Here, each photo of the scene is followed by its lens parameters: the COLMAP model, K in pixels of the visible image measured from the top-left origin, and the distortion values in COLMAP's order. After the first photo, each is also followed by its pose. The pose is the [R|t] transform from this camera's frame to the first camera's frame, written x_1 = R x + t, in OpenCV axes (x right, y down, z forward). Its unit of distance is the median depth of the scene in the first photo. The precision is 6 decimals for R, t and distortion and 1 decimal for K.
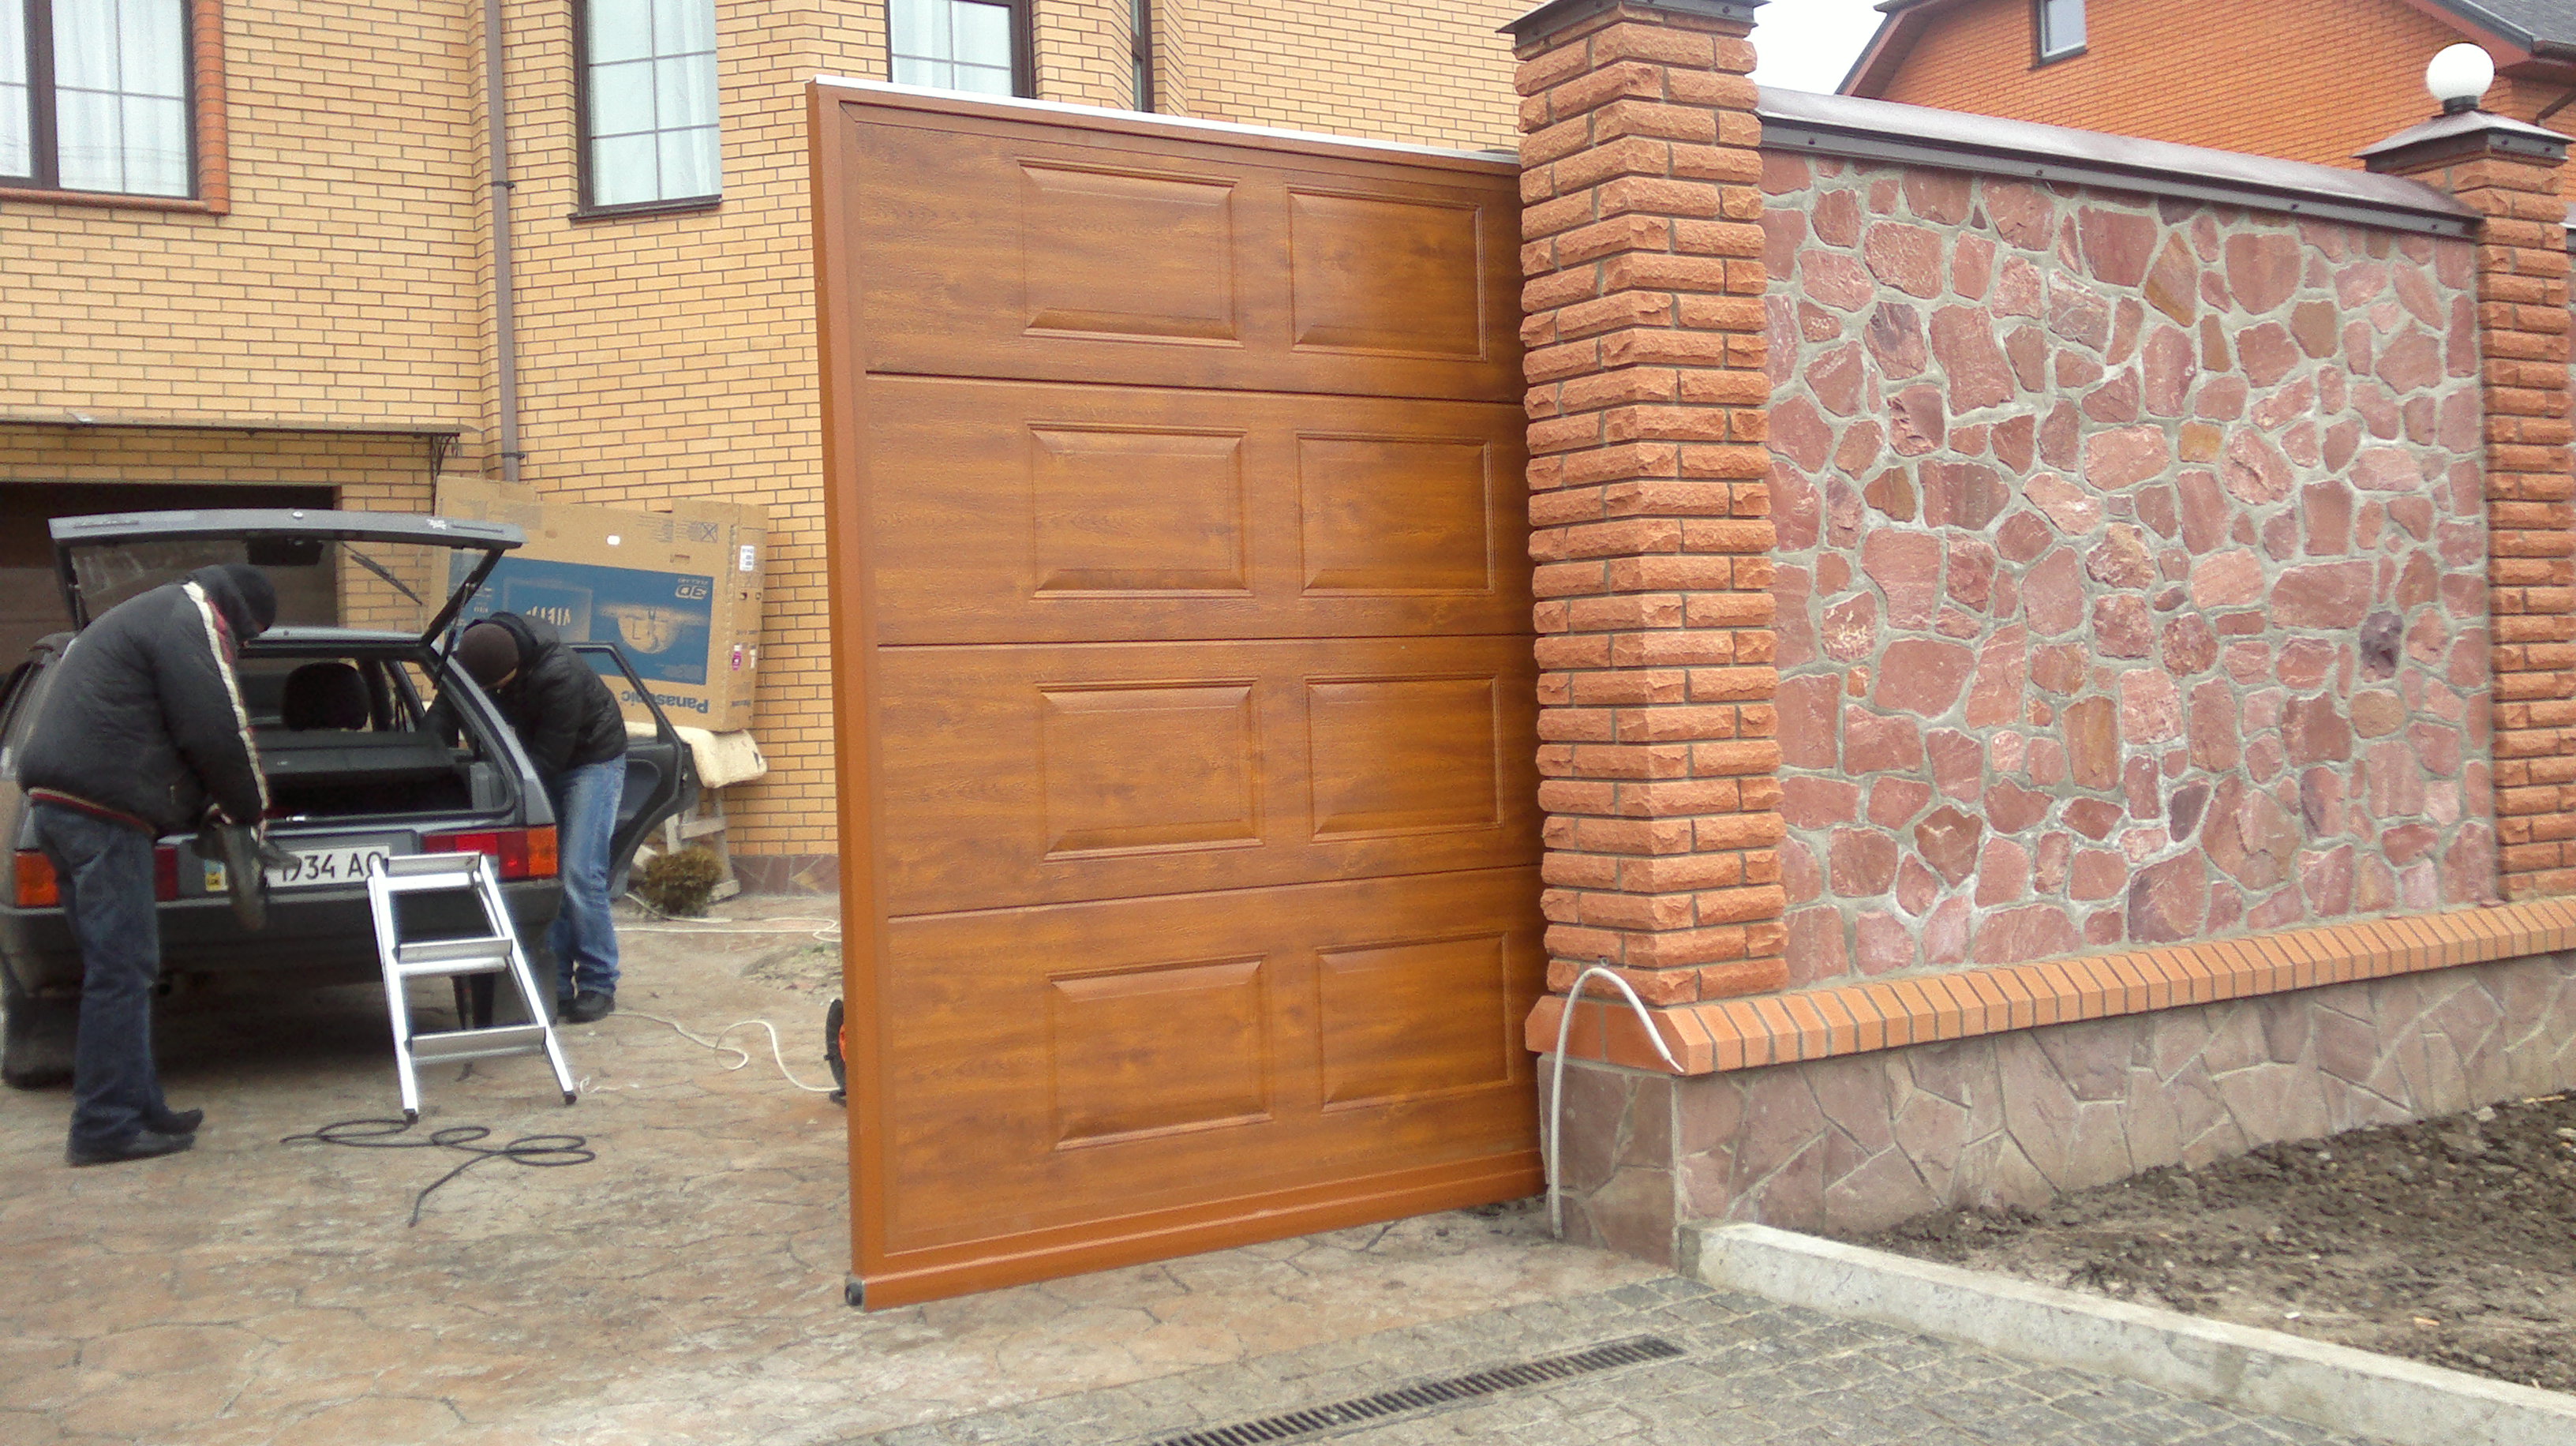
lens RADIAL K [[2456.6, 0, 1240.9], [0, 2456.6, 707.7], [0, 0, 1]] dist [0.027234, -0.087383]
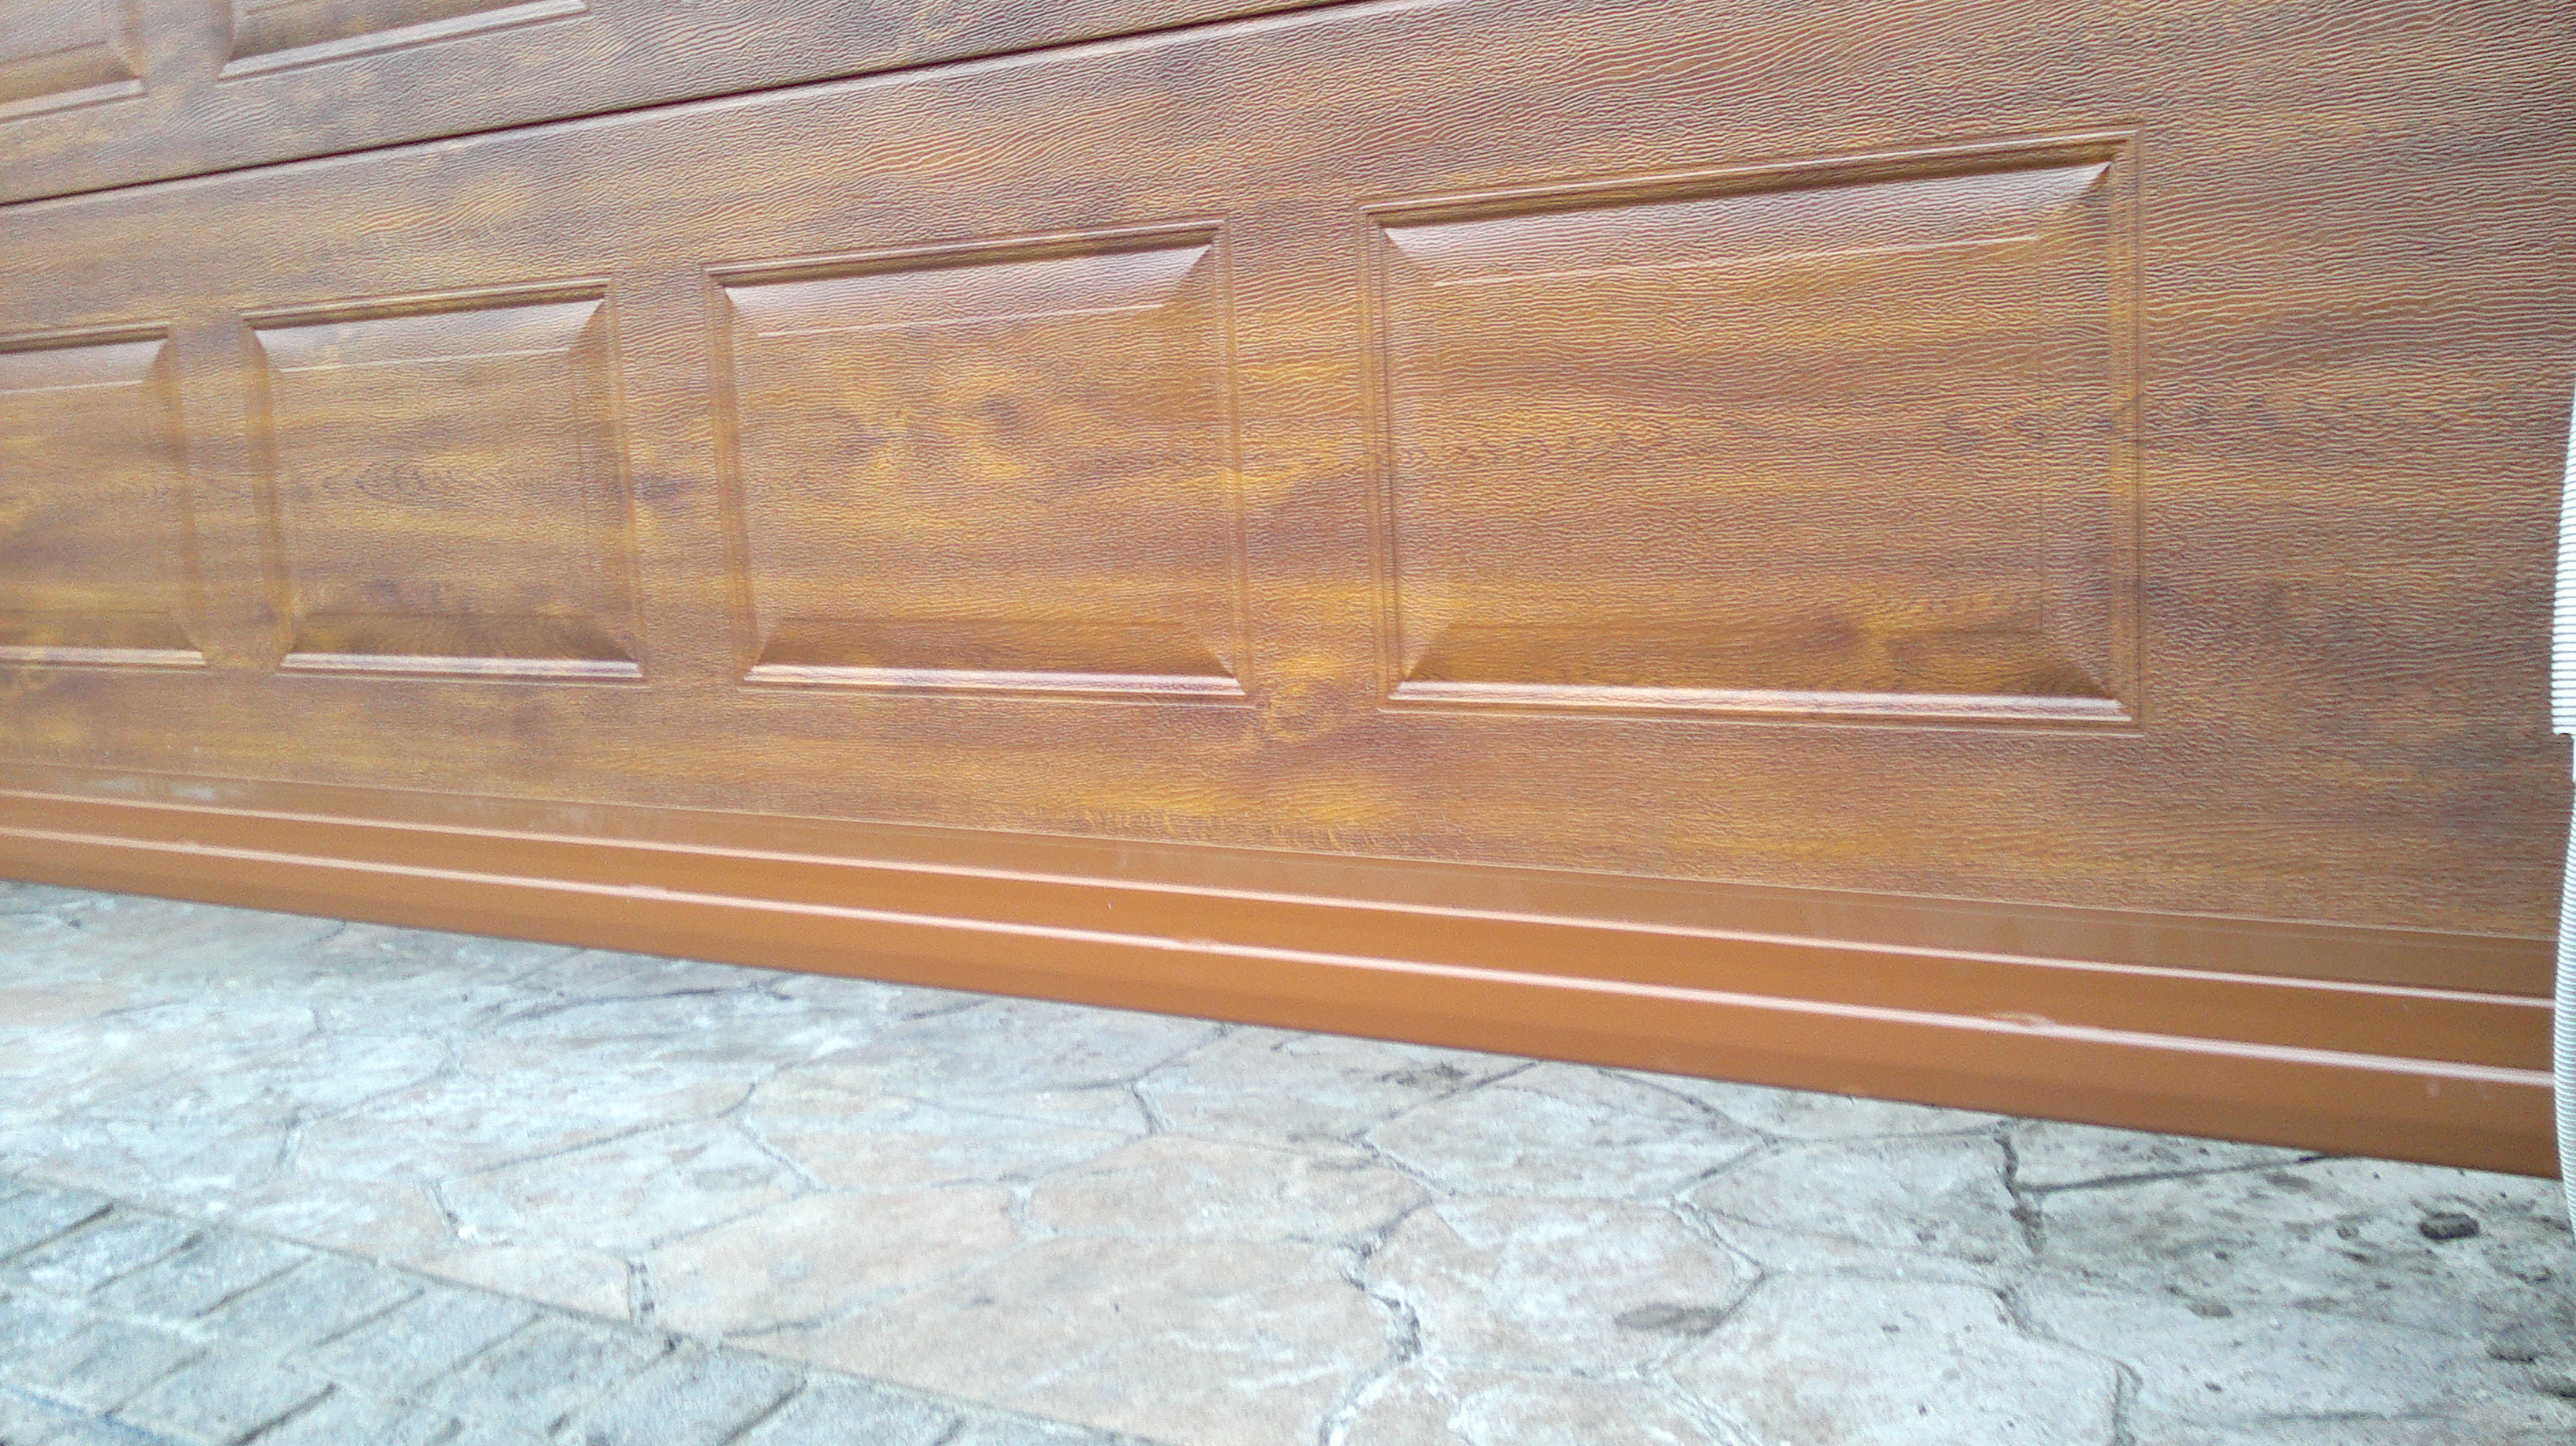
lens RADIAL K [[2435.8, 0, 1243.7], [0, 2435.8, 709.9], [0, 0, 1]] dist [0.017837, -0.050115]
pose [[0.431999, 0.131915, -0.892174, 0.273169], [0.039866, 0.985485, 0.165015, 0.109760], [0.900992, -0.106854, 0.420470, 0.805461]]
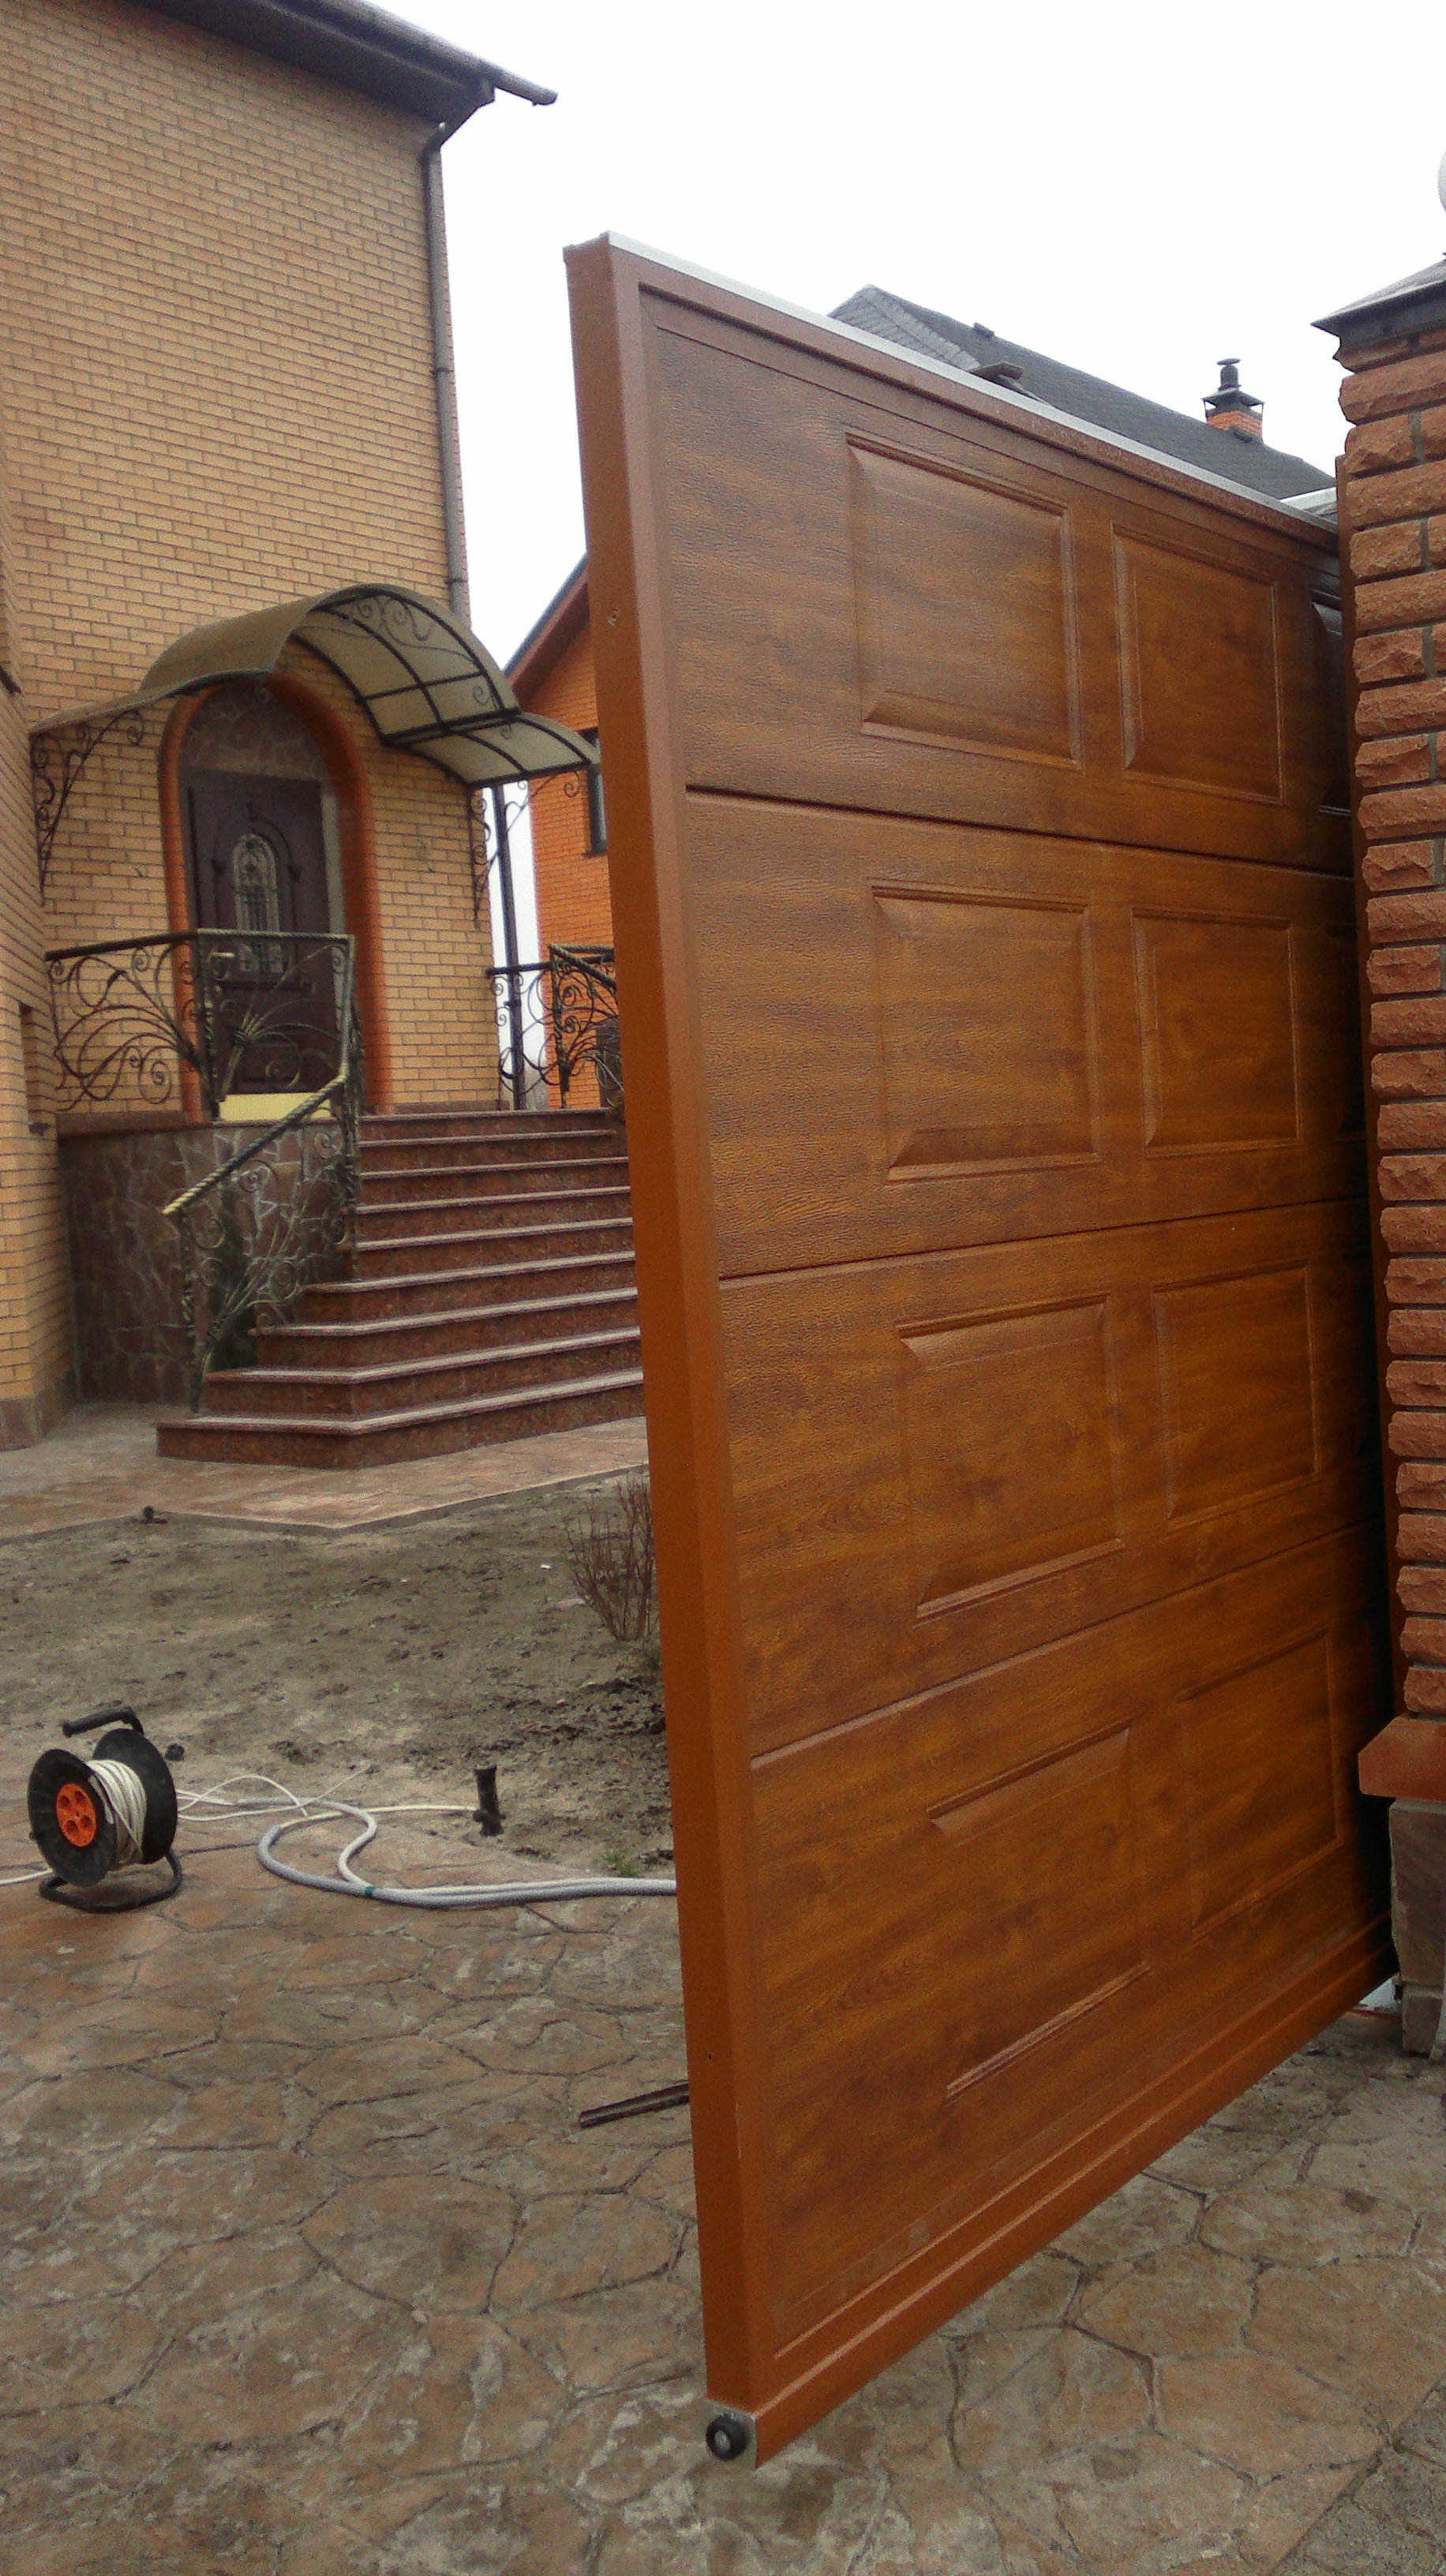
lens RADIAL K [[2444.6, 0, 695.0], [0, 2444.6, 1234.3], [0, 0, 1]] dist [0.067229, -0.218655]
pose [[0.937195, -0.037268, 0.346809, -0.311545], [0.030294, 0.999215, 0.025511, -0.045645], [-0.347488, -0.013403, 0.937589, 0.427880]]
